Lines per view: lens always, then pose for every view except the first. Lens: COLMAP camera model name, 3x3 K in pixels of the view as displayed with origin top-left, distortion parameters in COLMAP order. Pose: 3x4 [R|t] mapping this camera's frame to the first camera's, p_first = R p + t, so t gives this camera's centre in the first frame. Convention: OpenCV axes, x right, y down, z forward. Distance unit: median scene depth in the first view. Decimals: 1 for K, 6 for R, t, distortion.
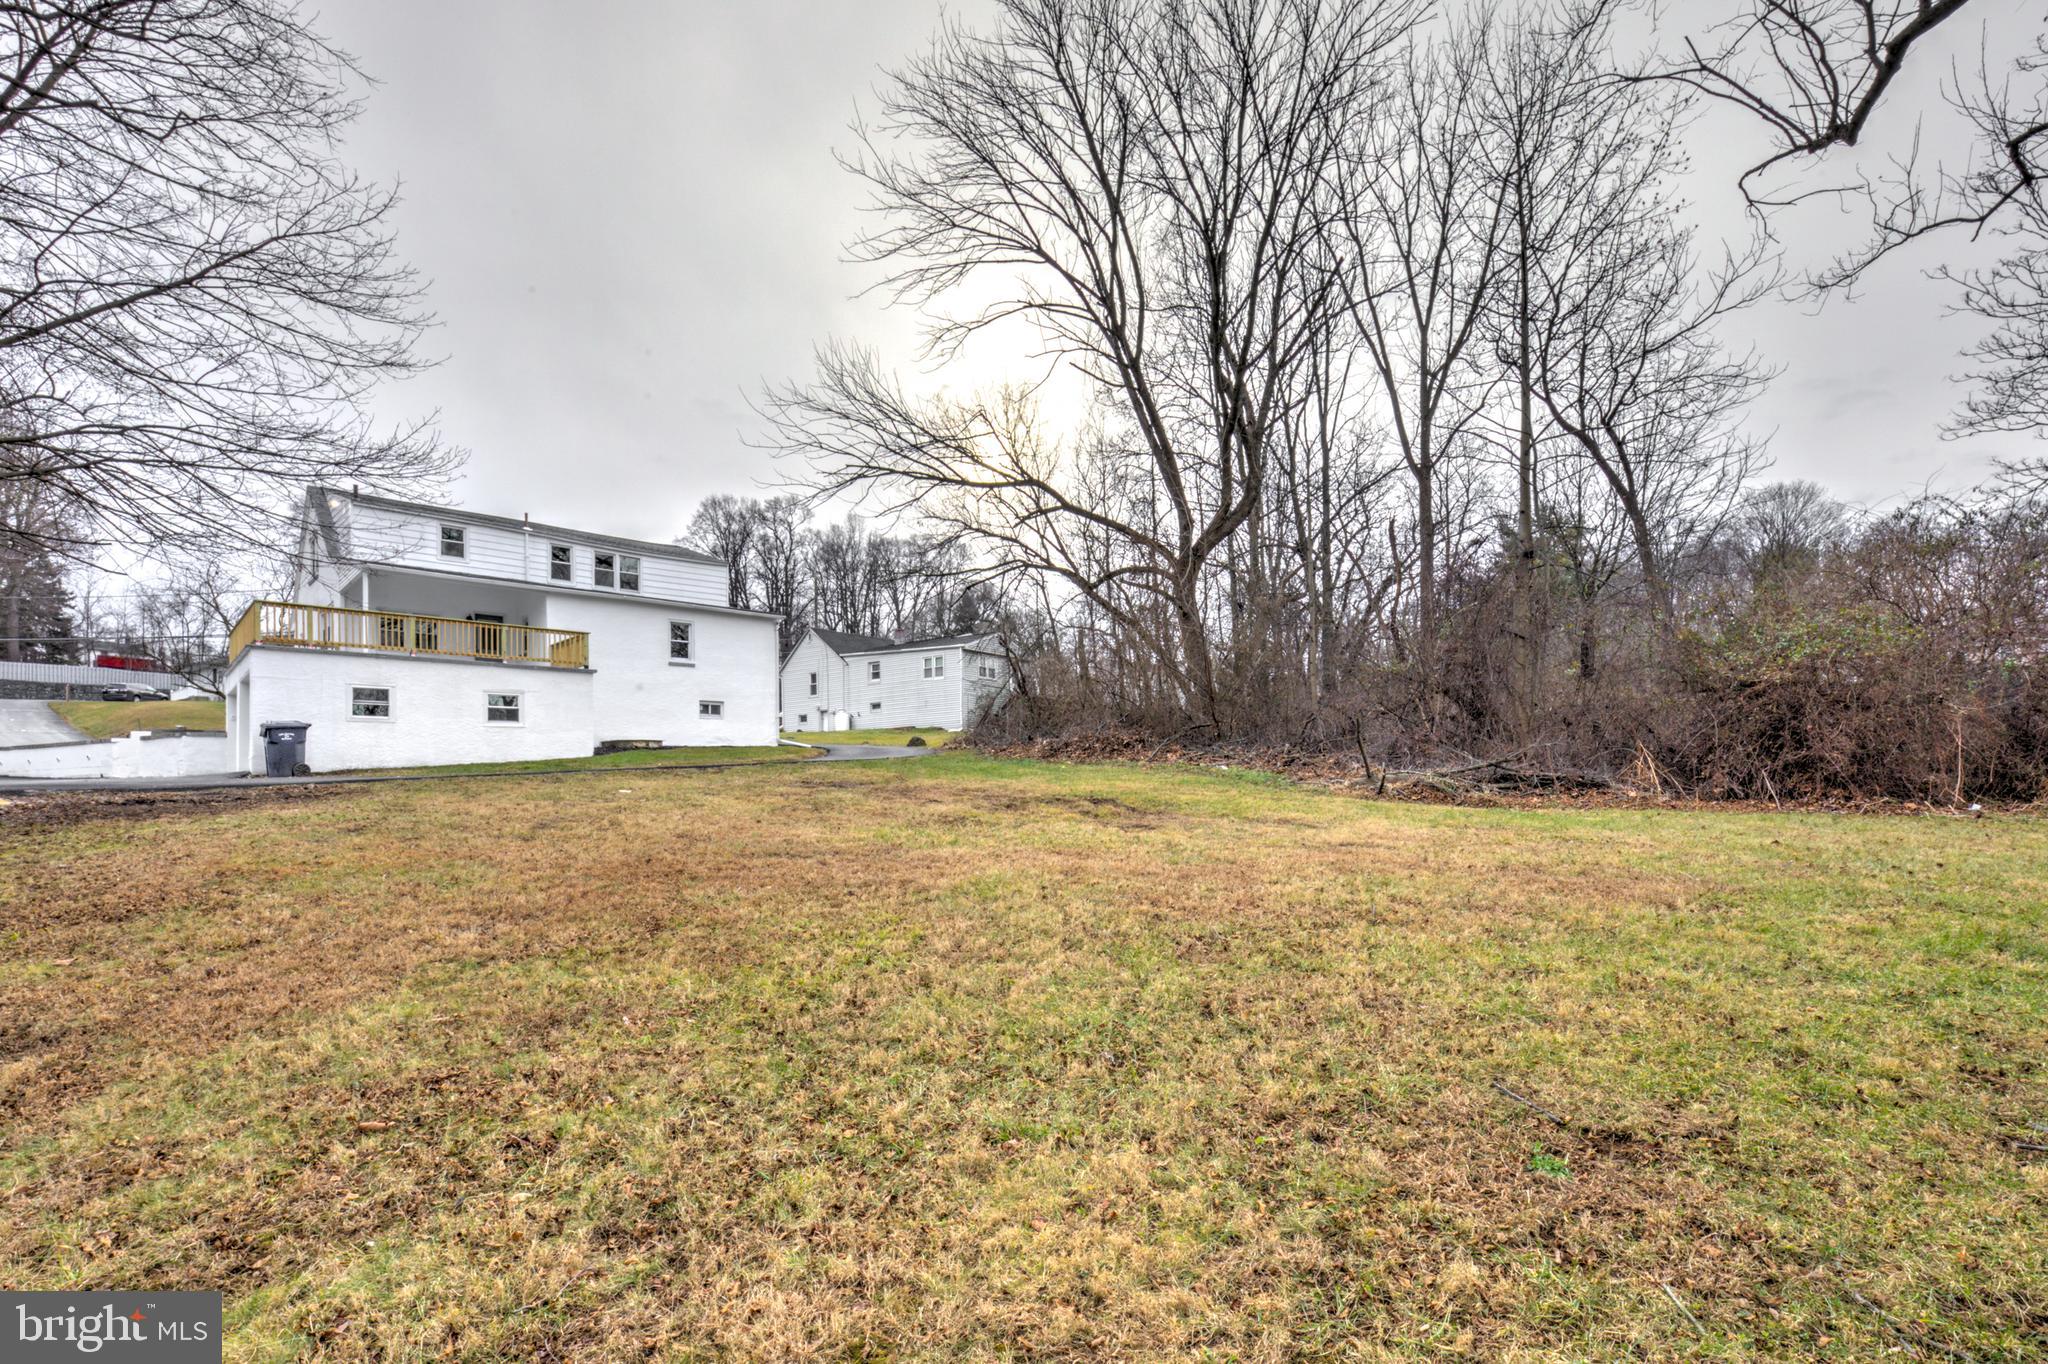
lens RADIAL K [[932.9, 0, 1019.5], [0, 932.9, 713.7], [0, 0, 1]] dist [0.000926, -0.000184]
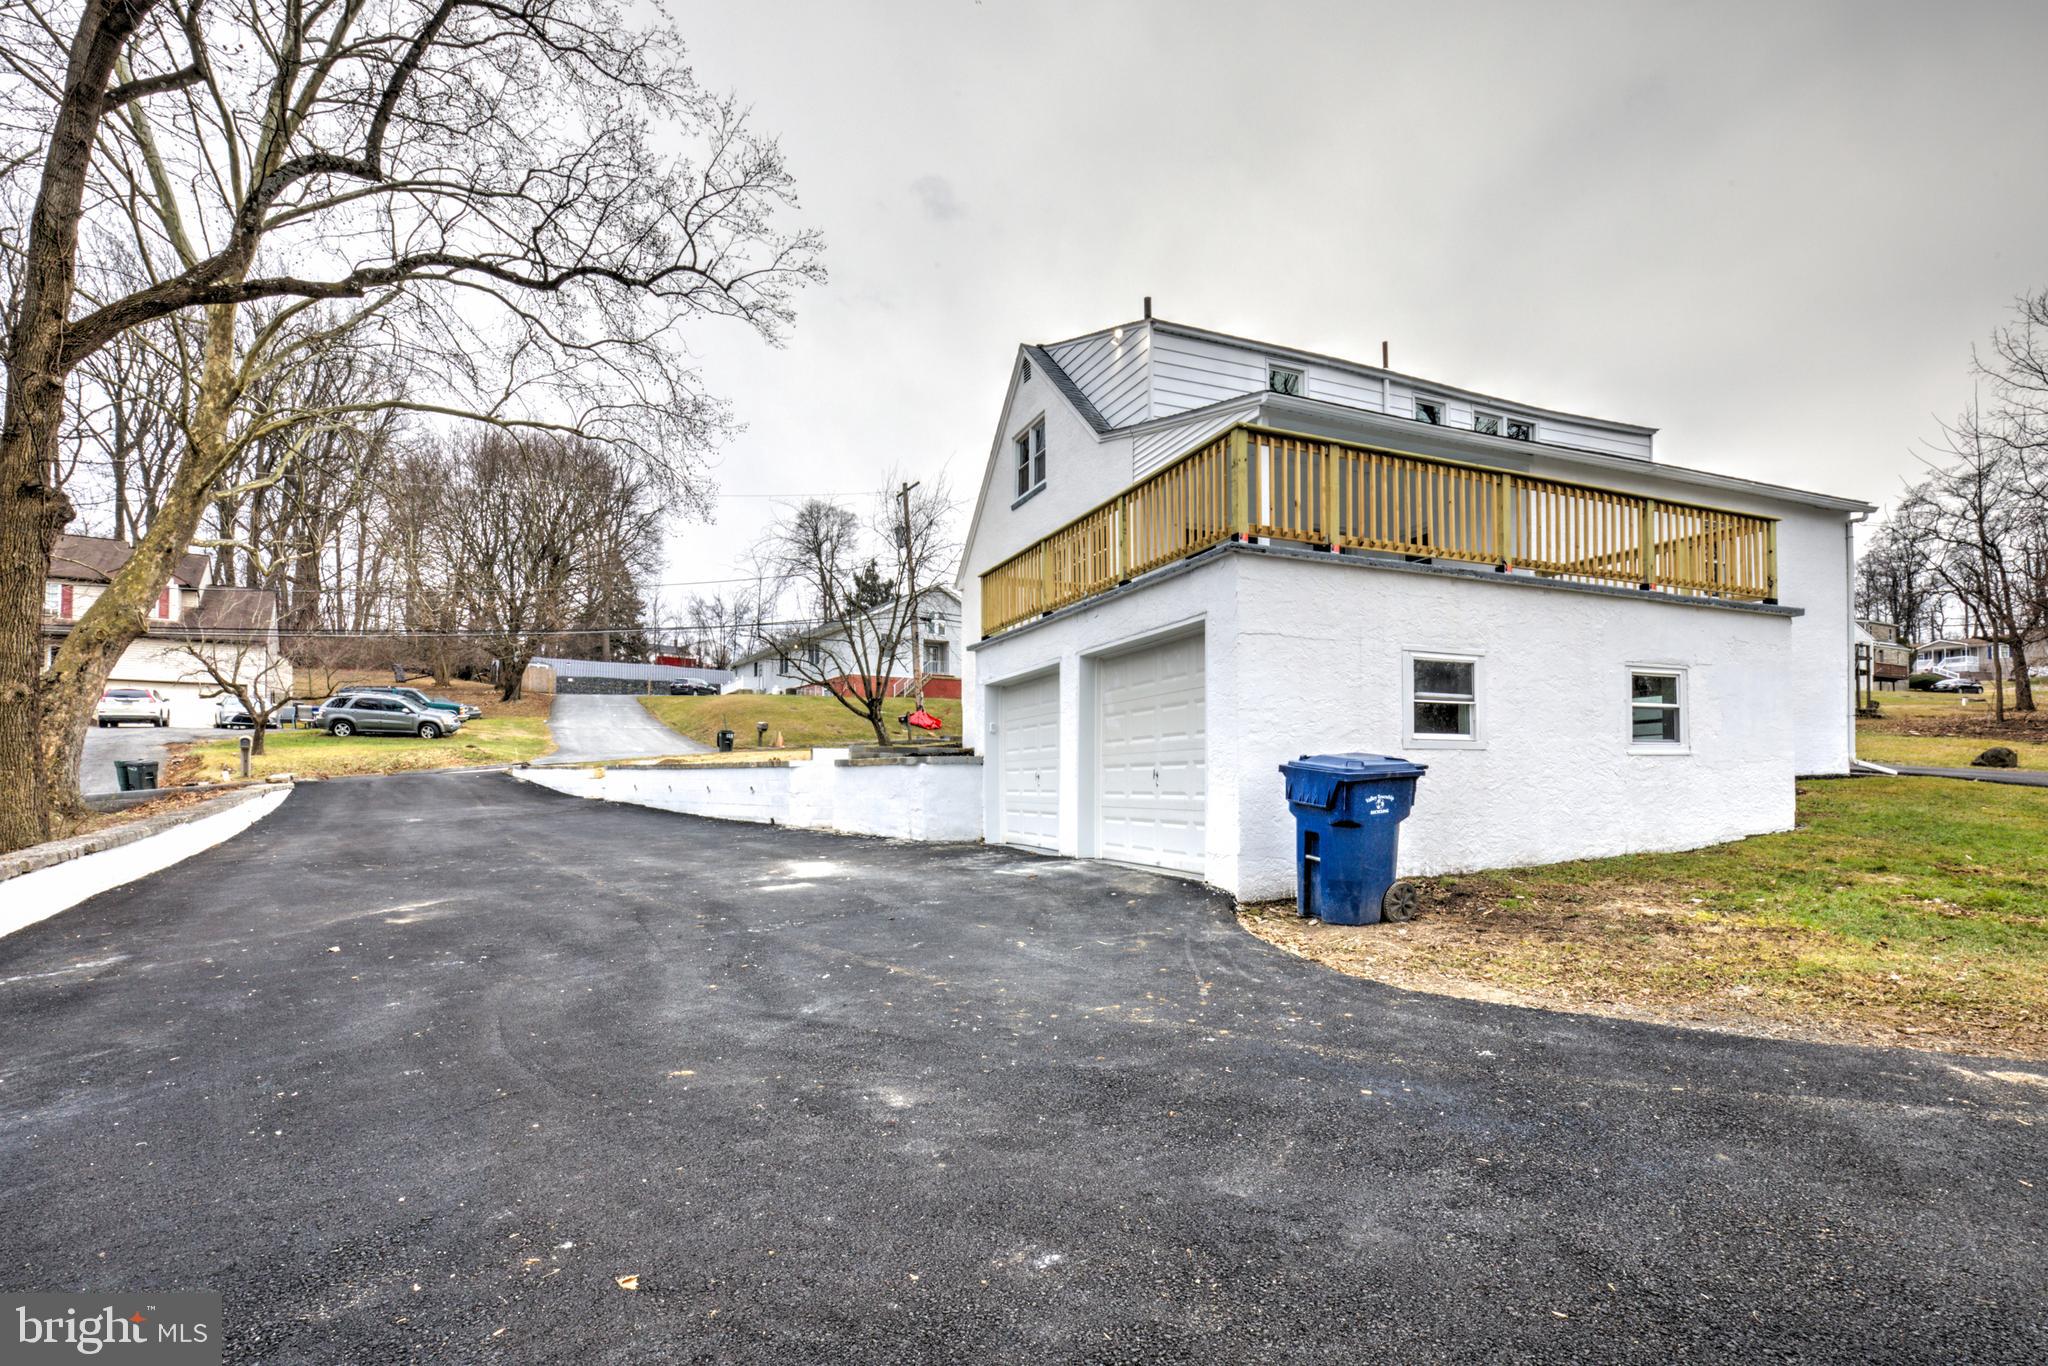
lens RADIAL K [[943.0, 0, 1023.6], [0, 943.0, 698.3], [0, 0, 1]] dist [0.000475, 0.000207]
pose [[0.921009, -0.010478, -0.389400, -0.274626], [0.010612, 0.999942, -0.001805, -0.005288], [0.389396, -0.002470, 0.921067, 0.226985]]
